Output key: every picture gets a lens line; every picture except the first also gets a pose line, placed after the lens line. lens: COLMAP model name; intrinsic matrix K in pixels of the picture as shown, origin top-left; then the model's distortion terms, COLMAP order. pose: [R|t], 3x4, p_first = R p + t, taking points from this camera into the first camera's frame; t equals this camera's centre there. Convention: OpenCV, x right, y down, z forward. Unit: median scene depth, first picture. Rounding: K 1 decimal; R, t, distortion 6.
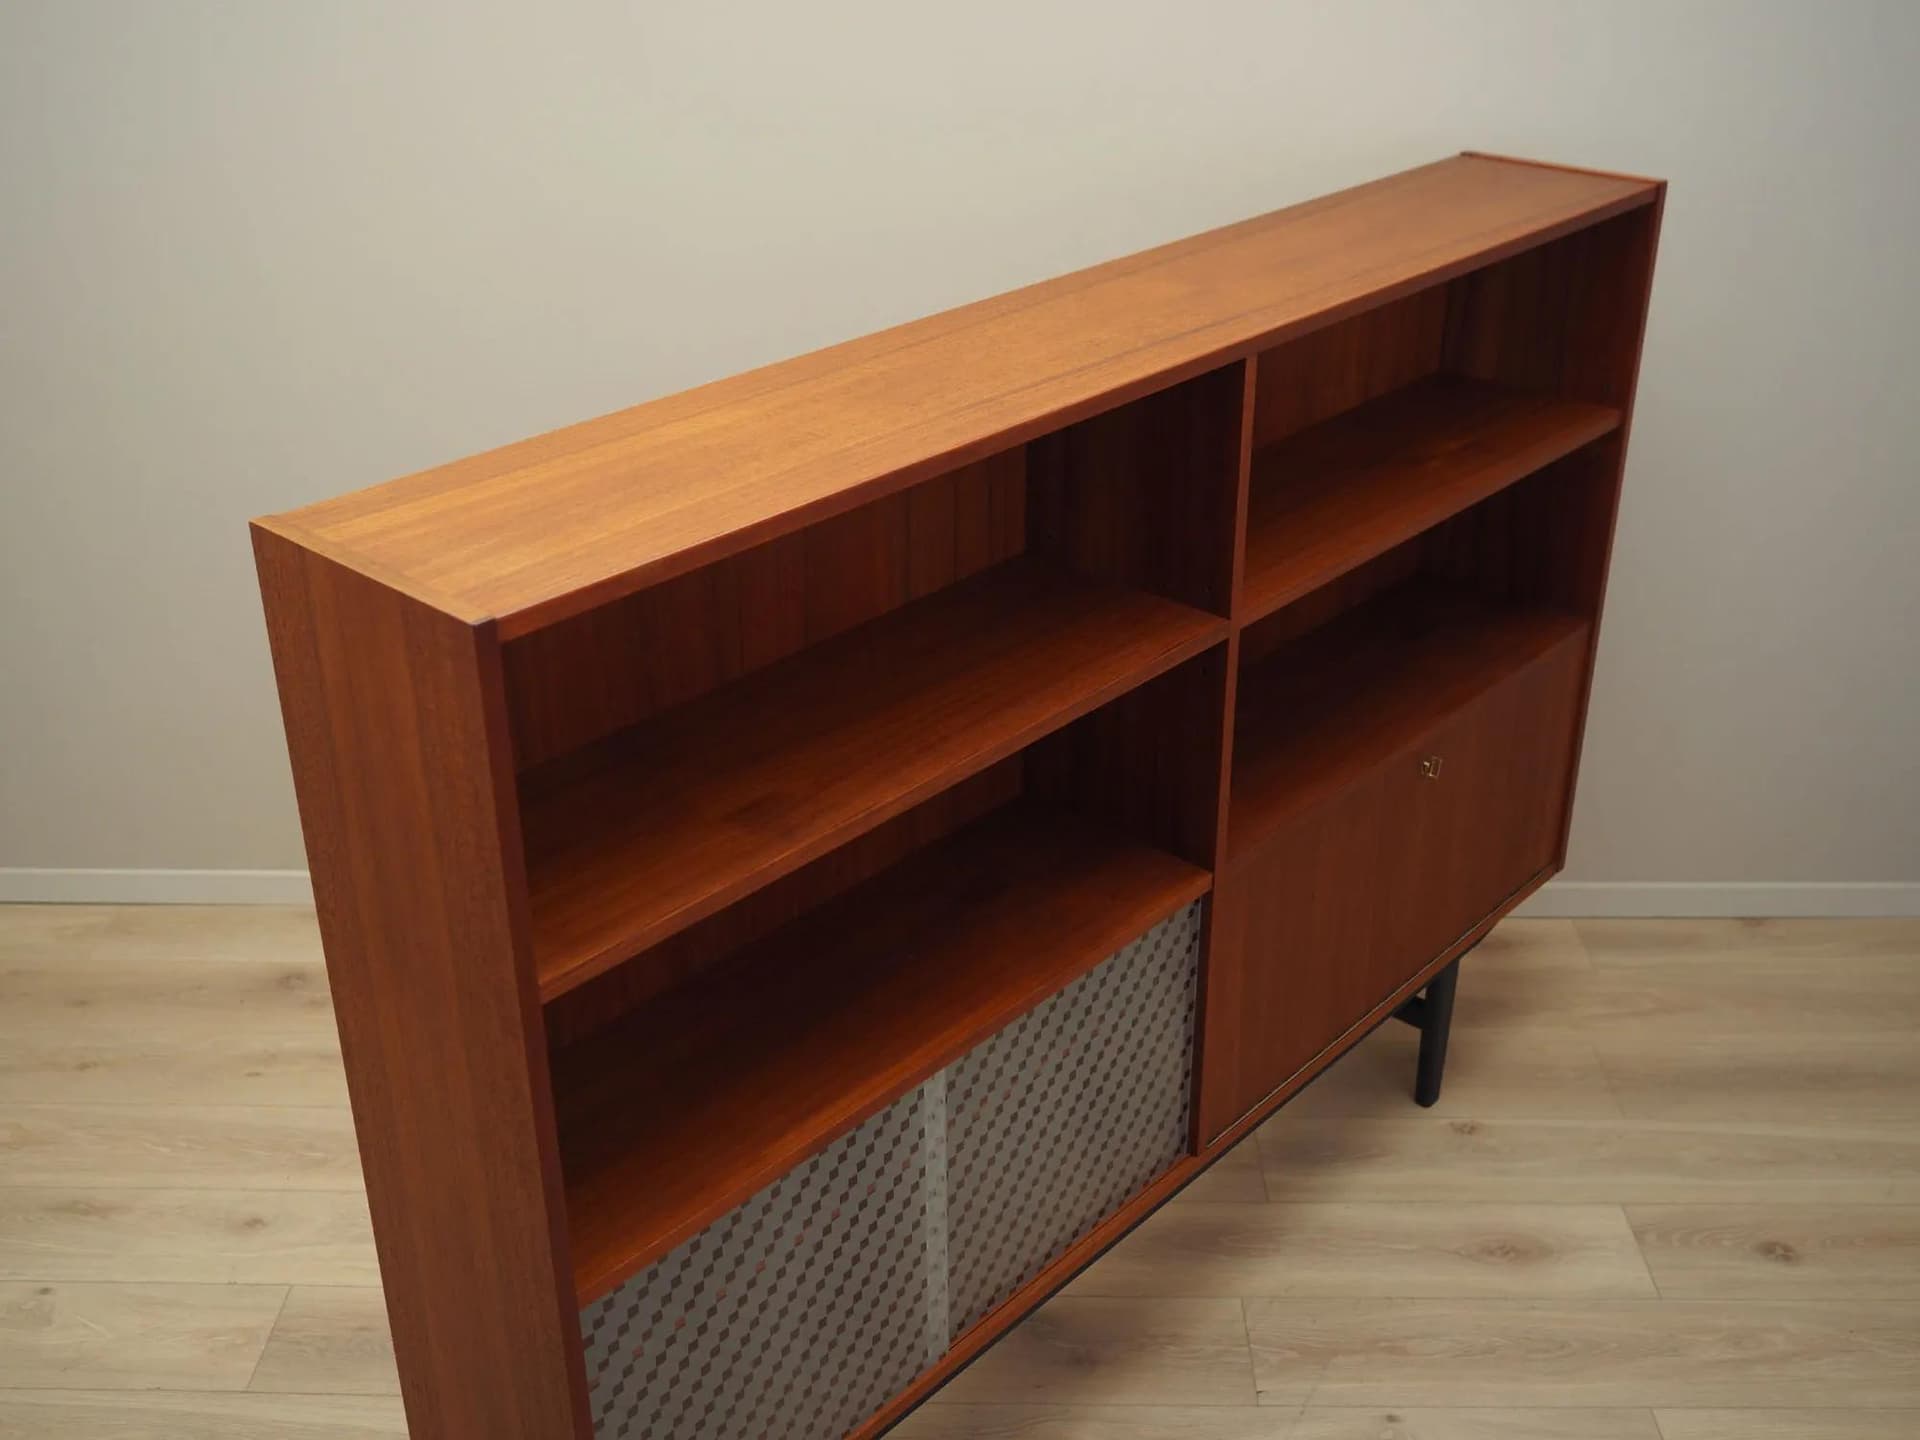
lens RADIAL K [[2051.5, 0, 1102.2], [0, 2051.5, 739.1], [0, 0, 1]] dist [-0.013359, 0.004554]
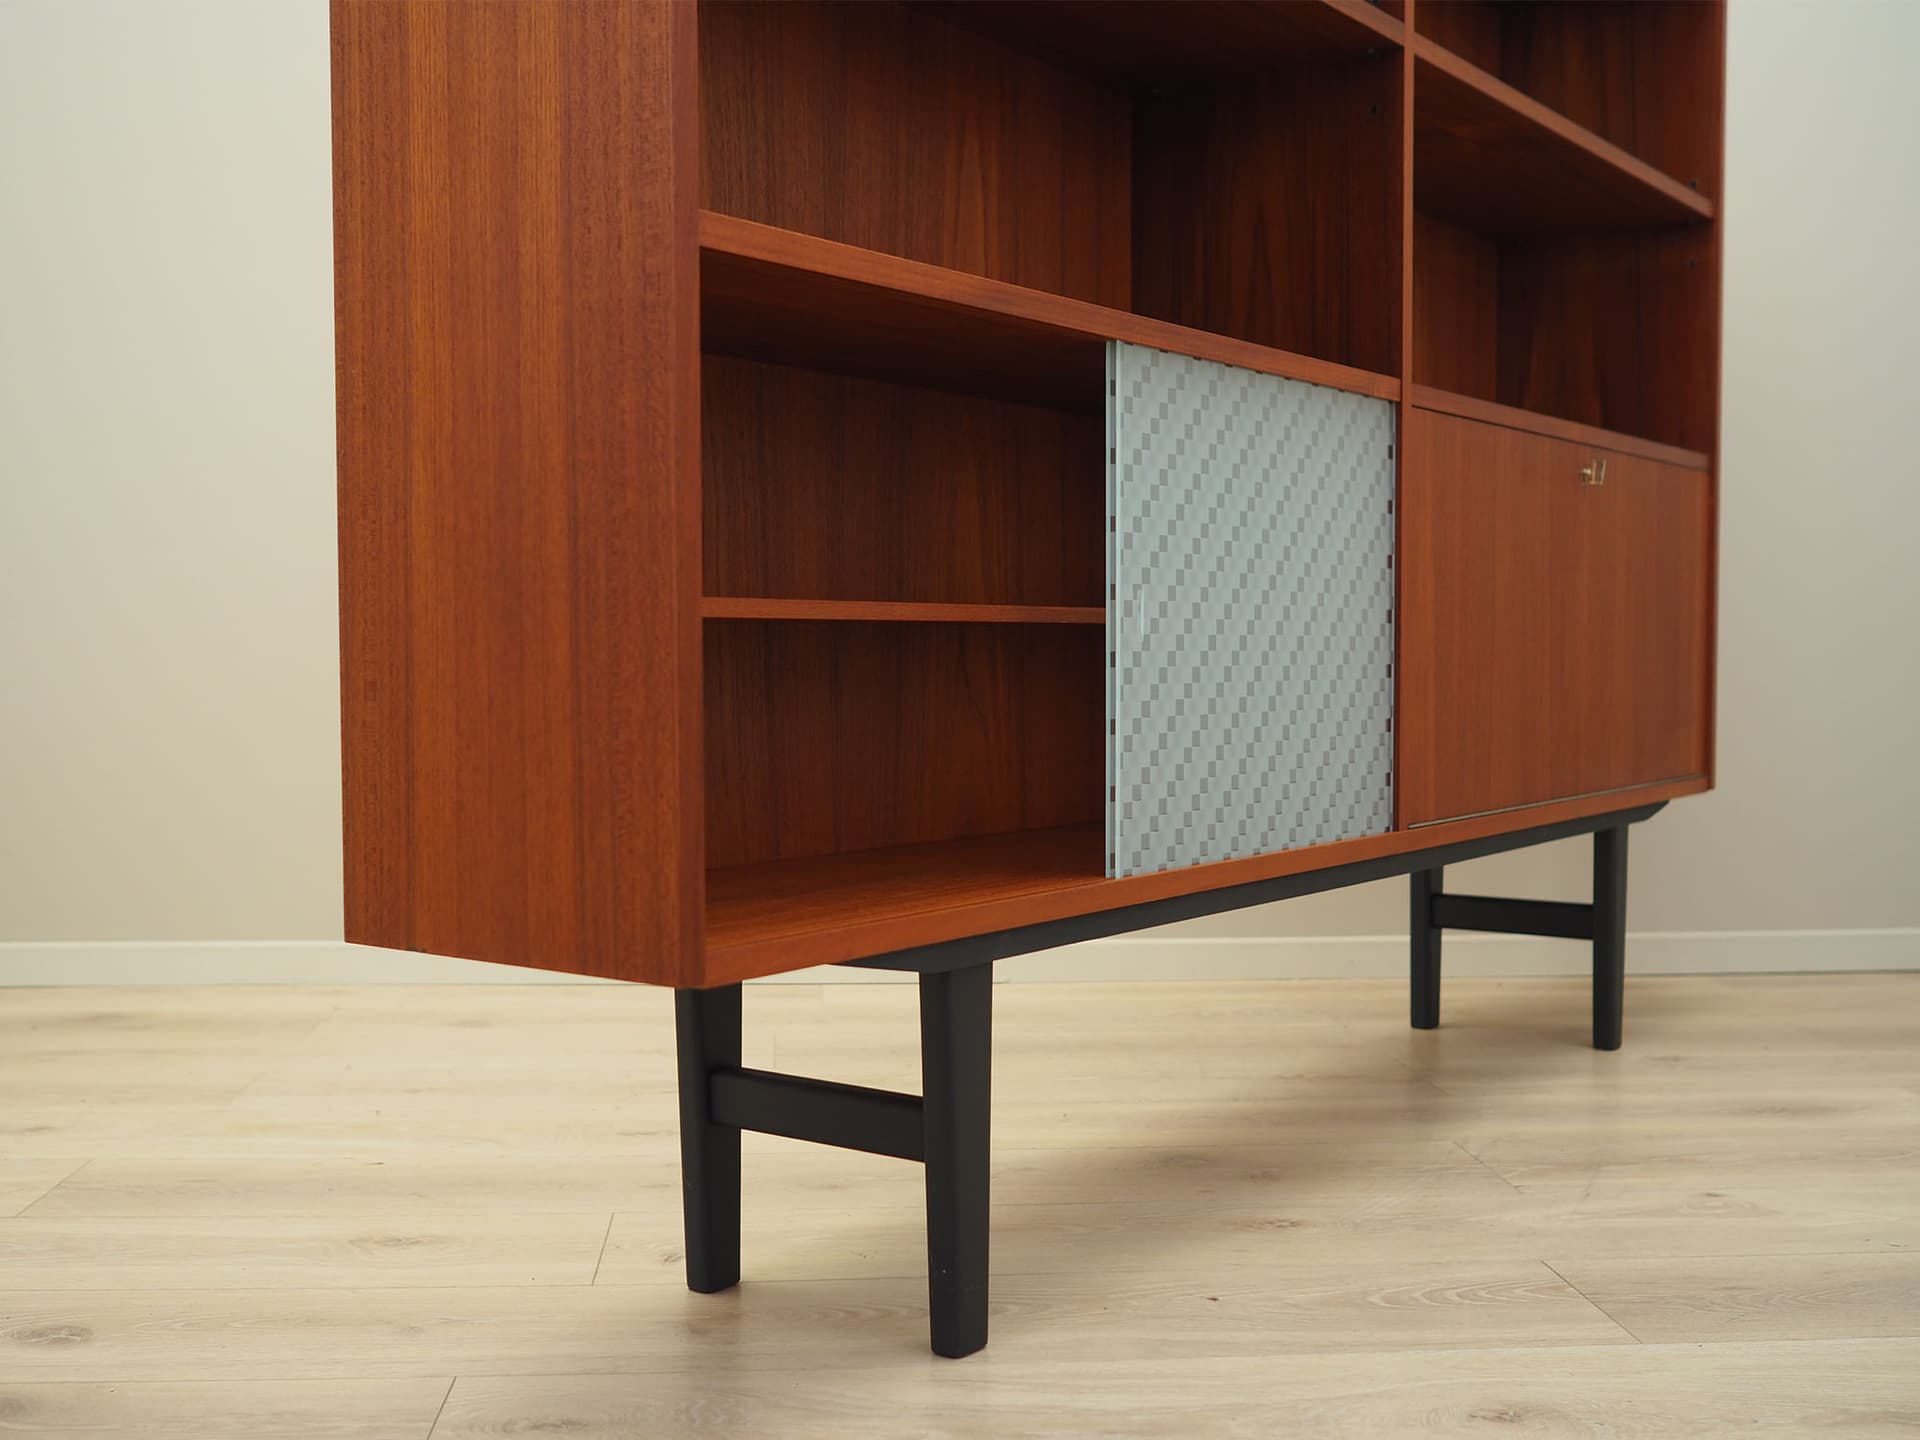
lens RADIAL K [[2051.5, 0, 1102.2], [0, 2051.5, 739.1], [0, 0, 1]] dist [-0.013359, 0.004554]
pose [[0.995175, -0.029847, 0.093471, -0.122420], [0.066687, 0.904521, -0.421183, 0.454567], [-0.071975, 0.425384, 0.902146, 0.306332]]
